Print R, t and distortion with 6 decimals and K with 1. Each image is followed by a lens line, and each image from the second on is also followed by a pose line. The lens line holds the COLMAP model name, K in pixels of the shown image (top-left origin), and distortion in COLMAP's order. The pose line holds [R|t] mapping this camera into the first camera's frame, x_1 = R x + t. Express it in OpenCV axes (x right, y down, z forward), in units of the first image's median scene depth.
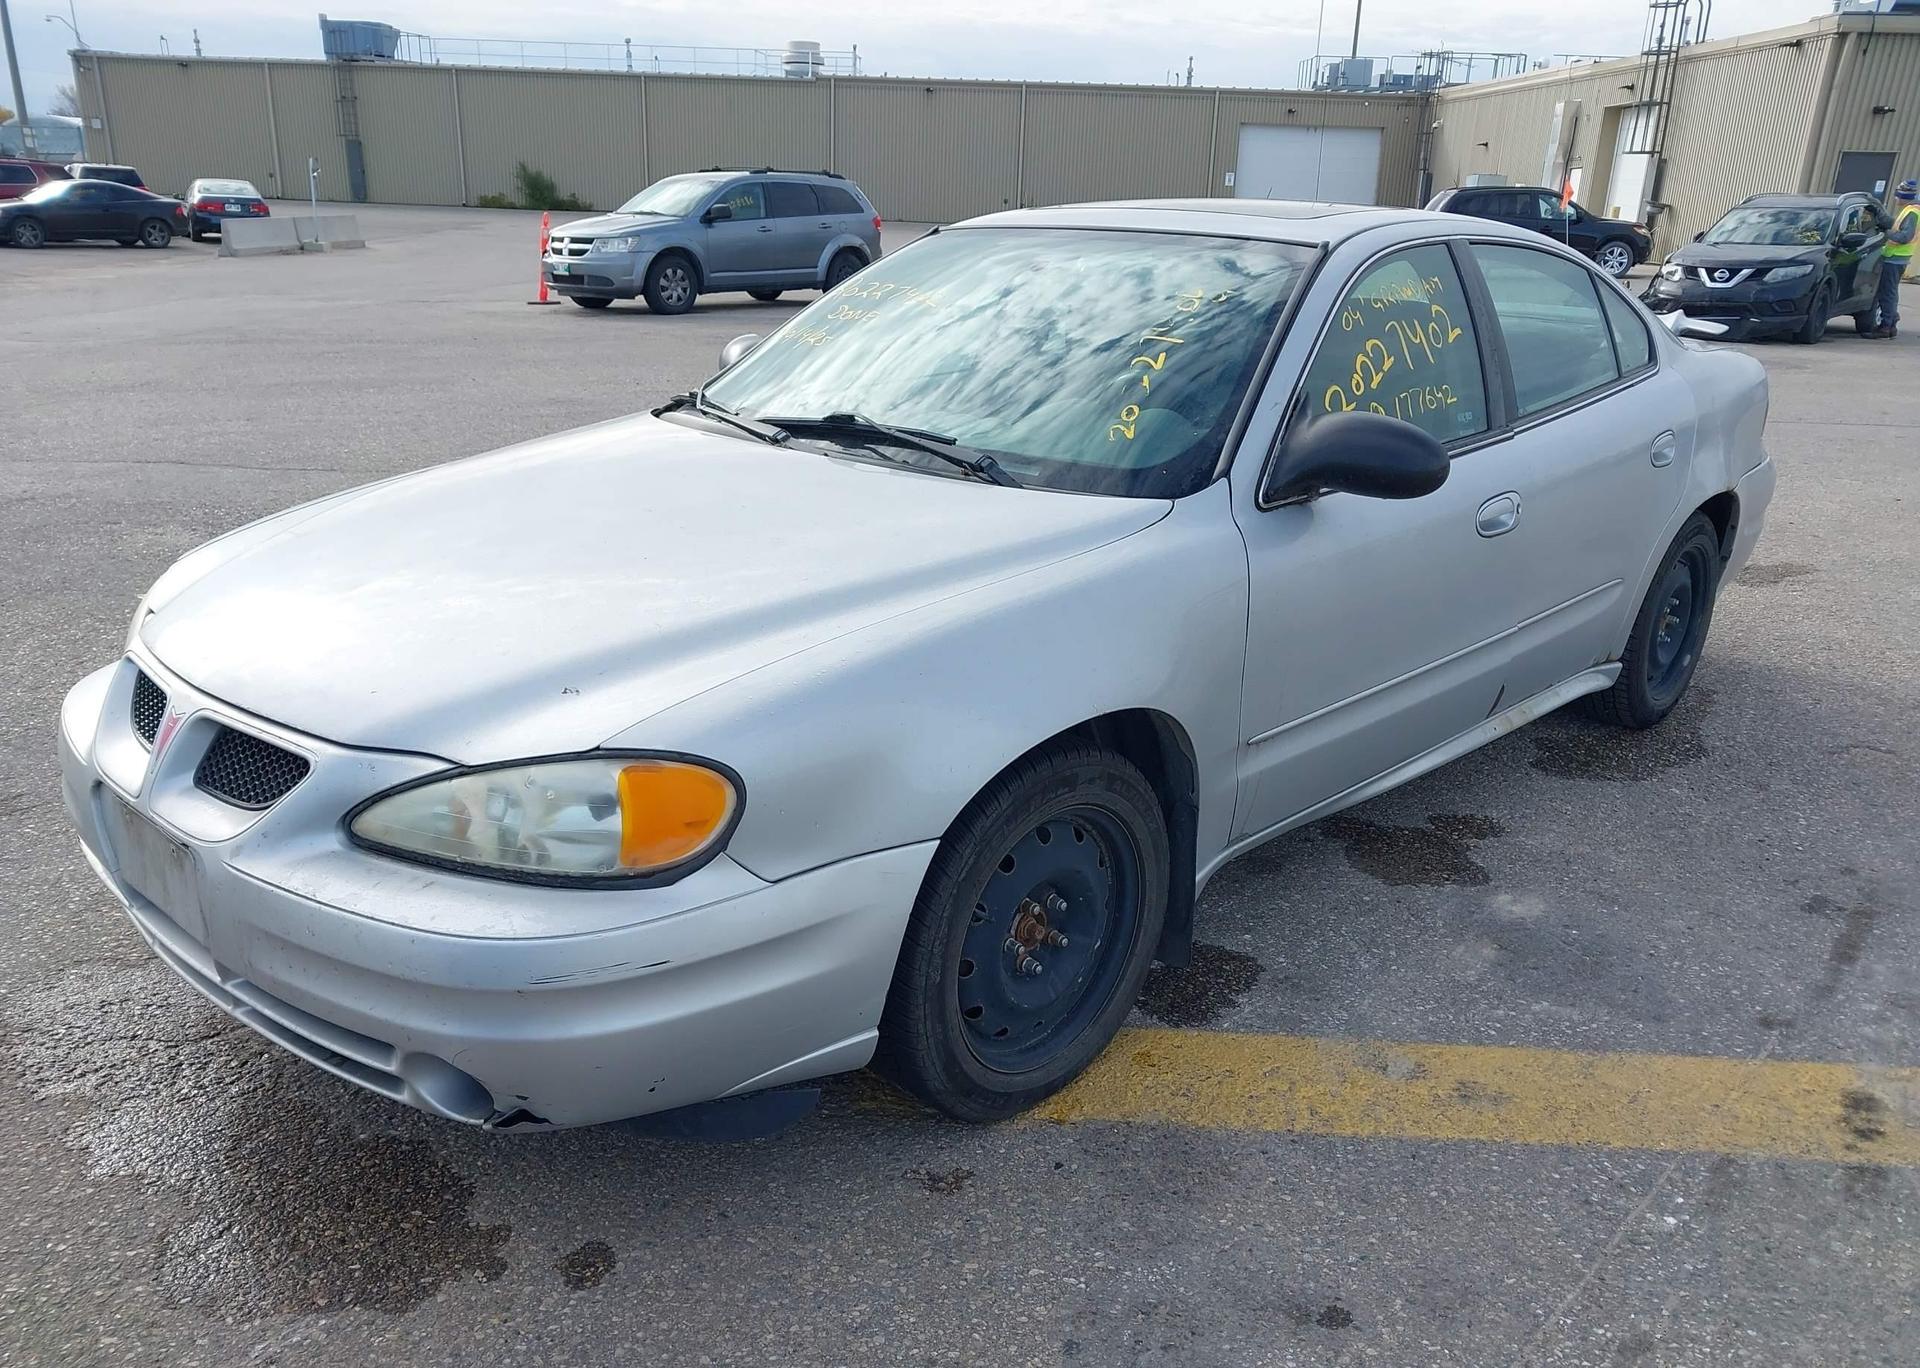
lens RADIAL K [[1528.0, 0, 953.0], [0, 1528.0, 702.3], [0, 0, 1]] dist [0.011188, -0.009242]
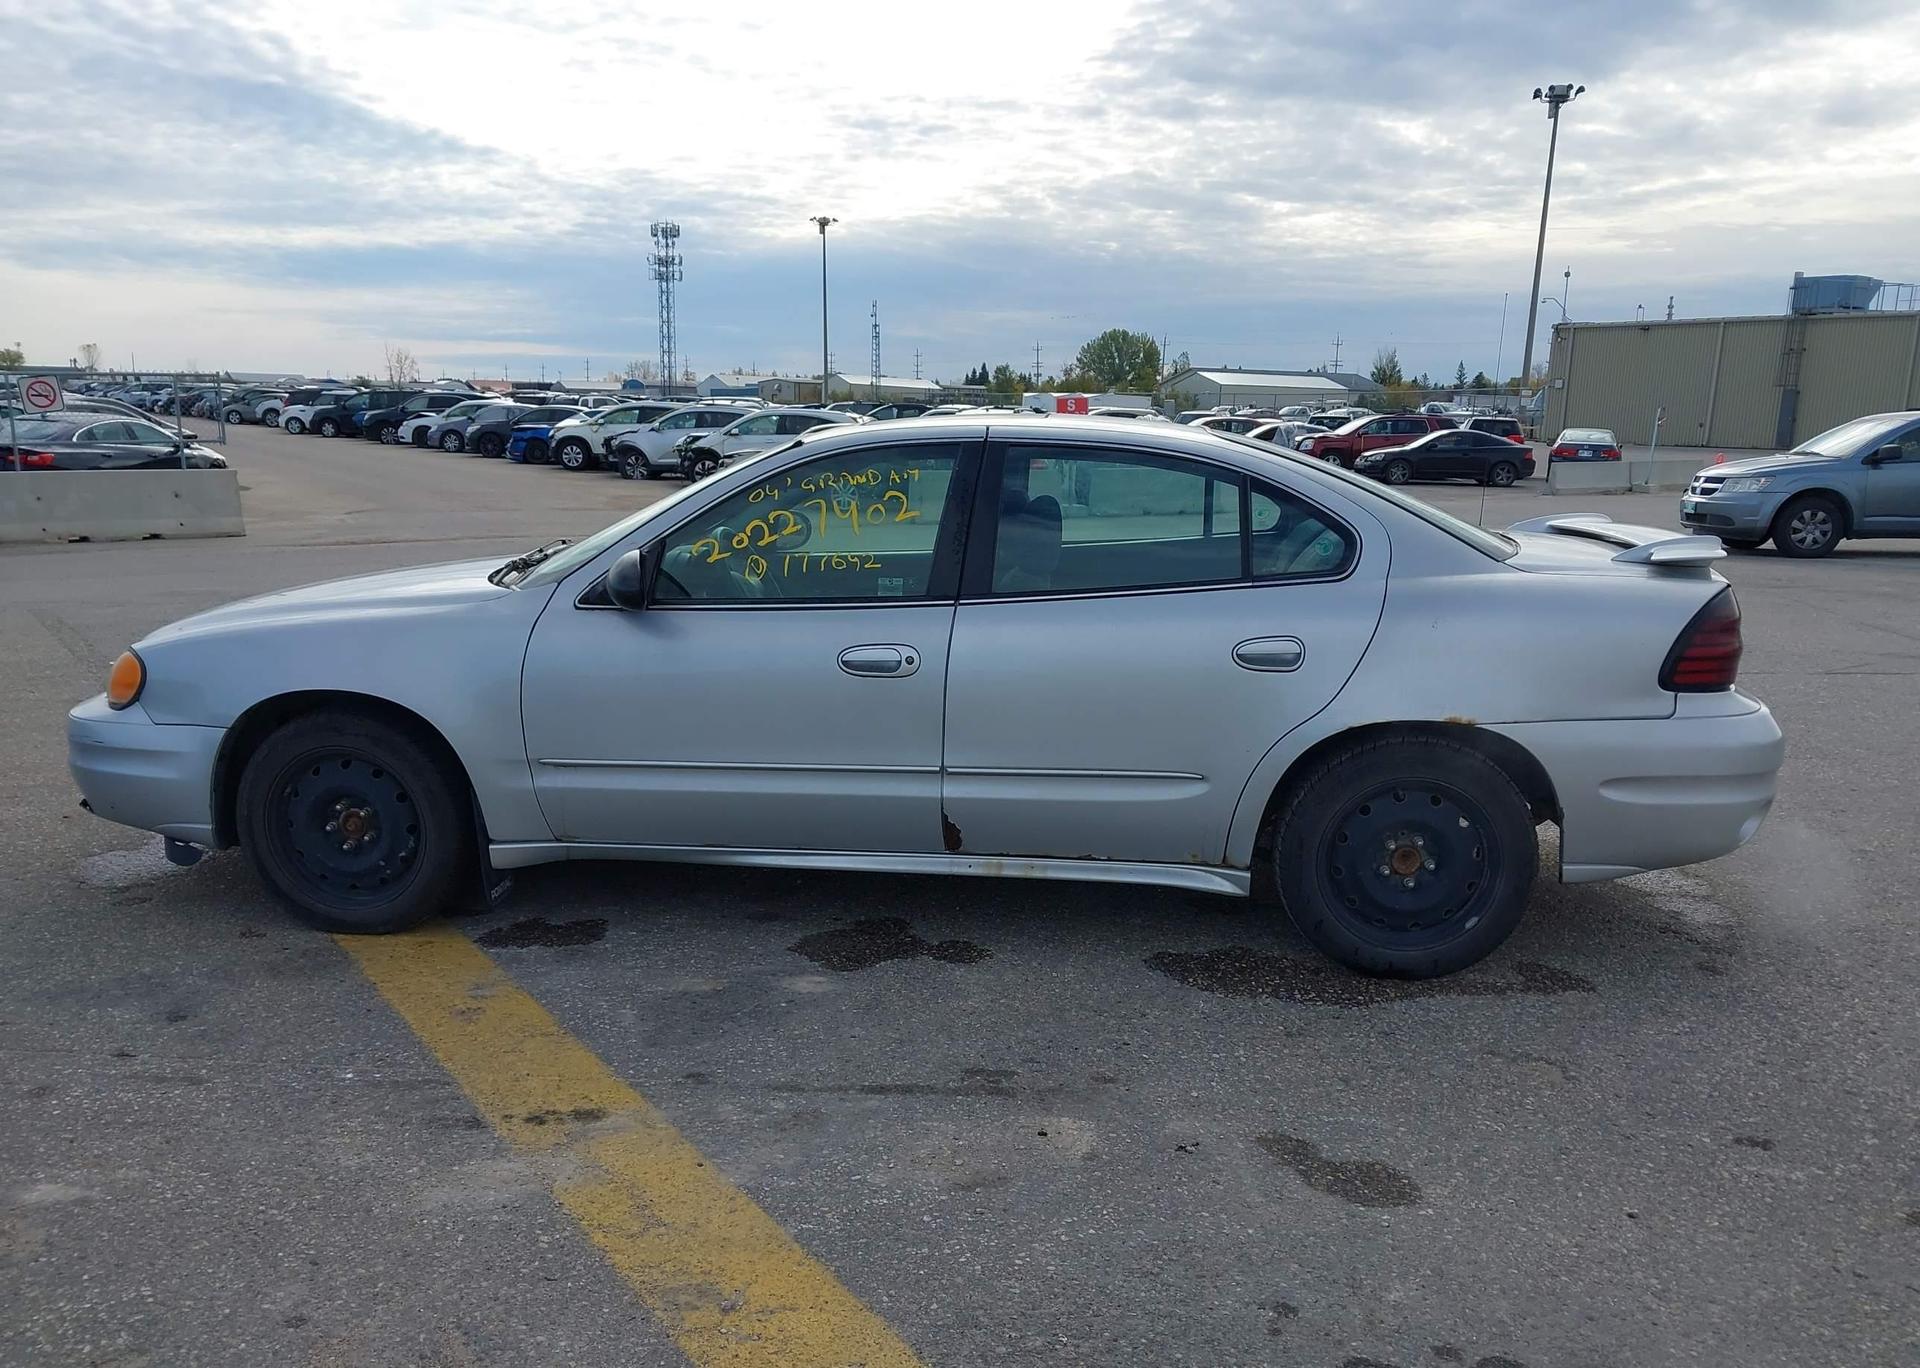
lens RADIAL K [[1528.0, 0, 955.4], [0, 1528.0, 642.9], [0, 0, 1]] dist [0.011188, -0.009242]
pose [[0.613480, 0.097974, -0.783609, 1.413480], [-0.245456, 0.966783, -0.071289, -0.069088], [0.750595, 0.236076, 0.617151, 0.326178]]
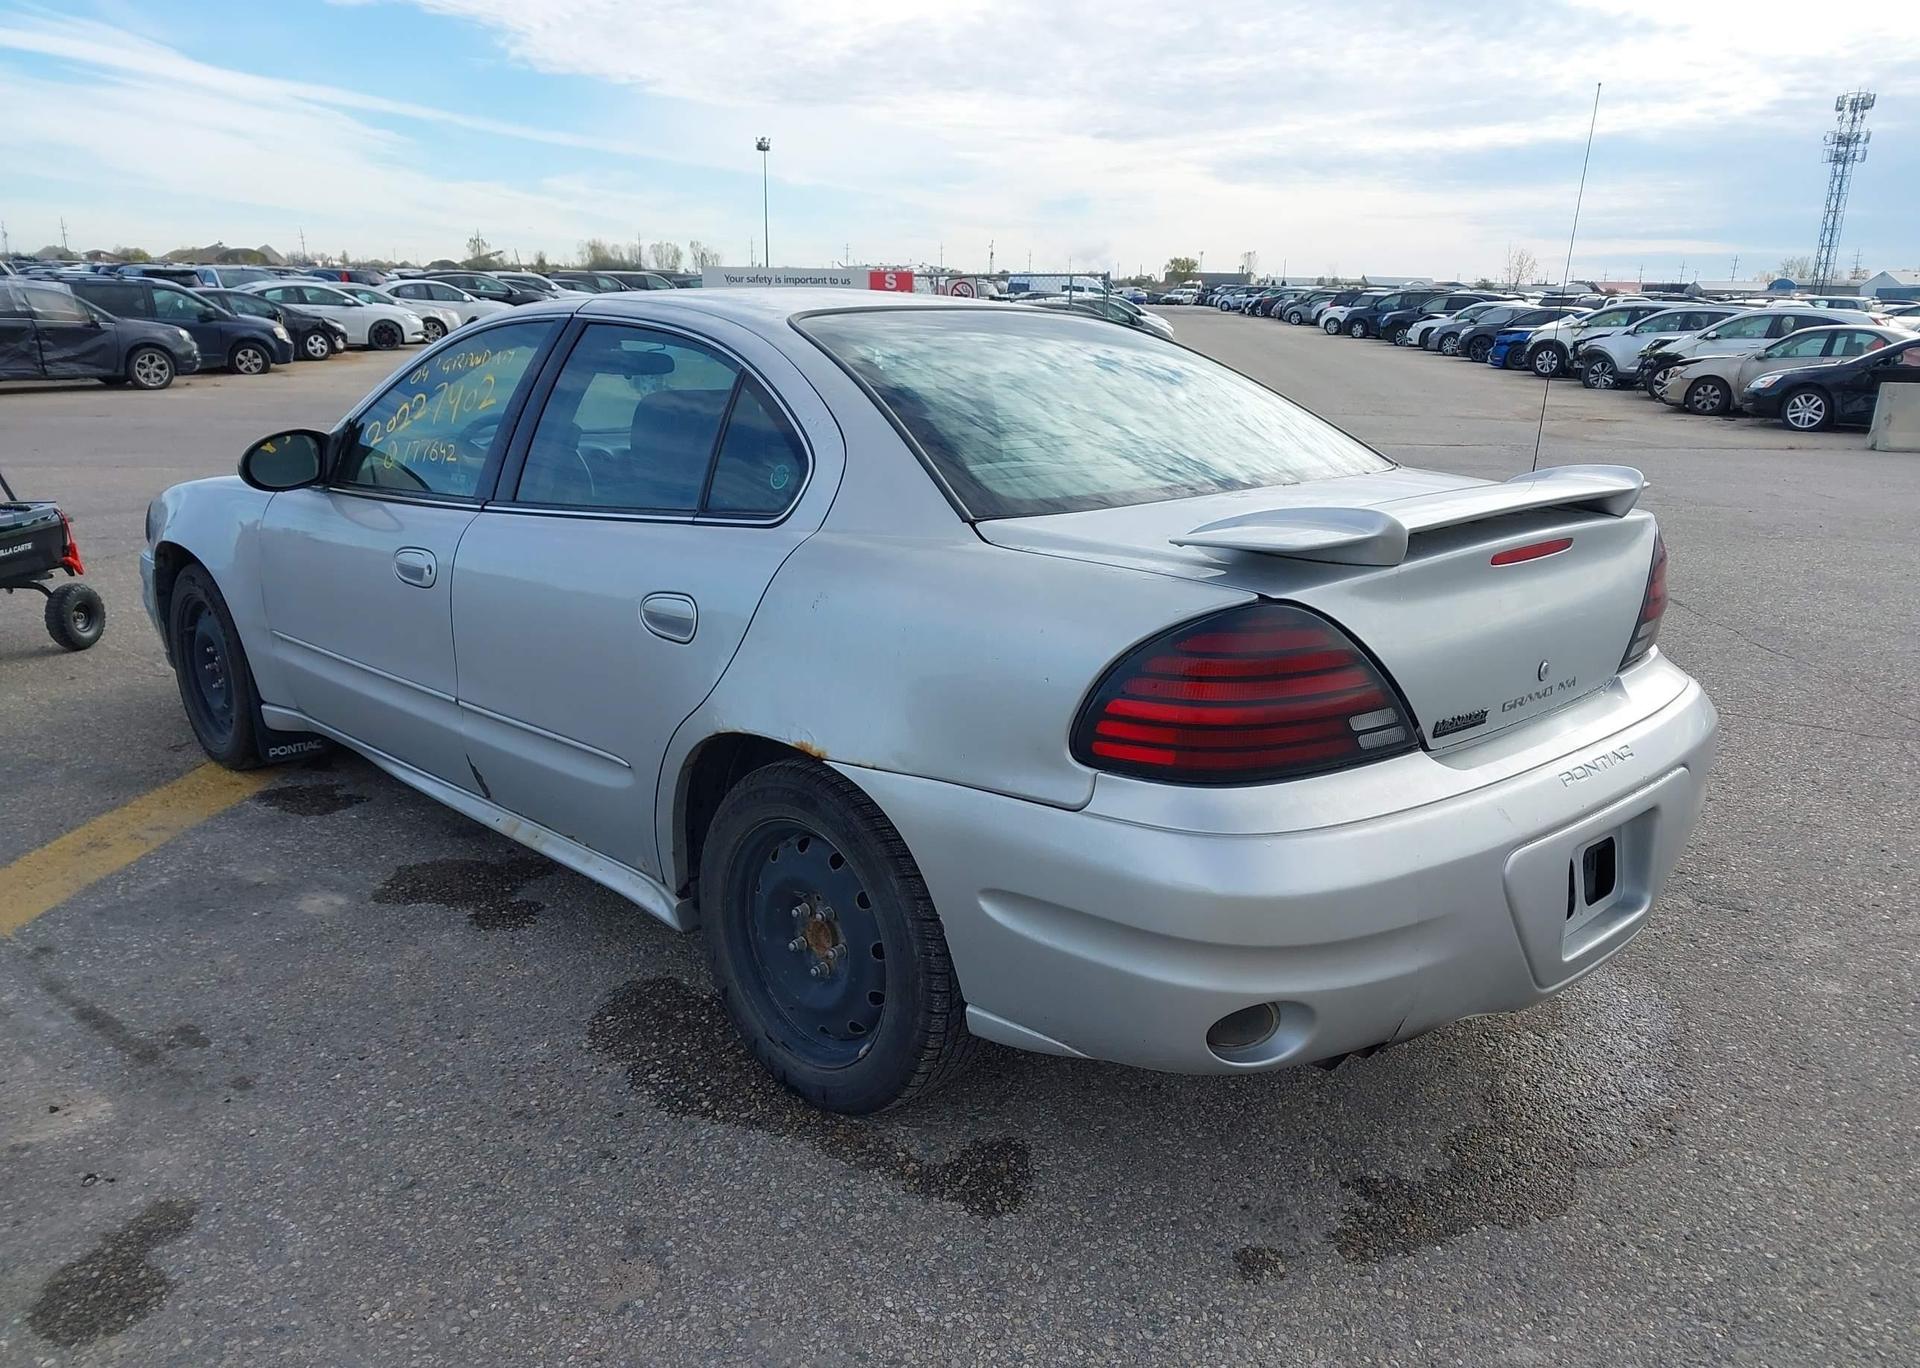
lens RADIAL K [[1528.0, 0, 963.3], [0, 1528.0, 687.1], [0, 0, 1]] dist [0.011188, -0.009242]
pose [[-0.032084, 0.217593, -0.975512, 1.484156], [-0.330247, 0.918889, 0.215825, -0.425280], [0.943349, 0.329085, 0.042378, 1.426880]]
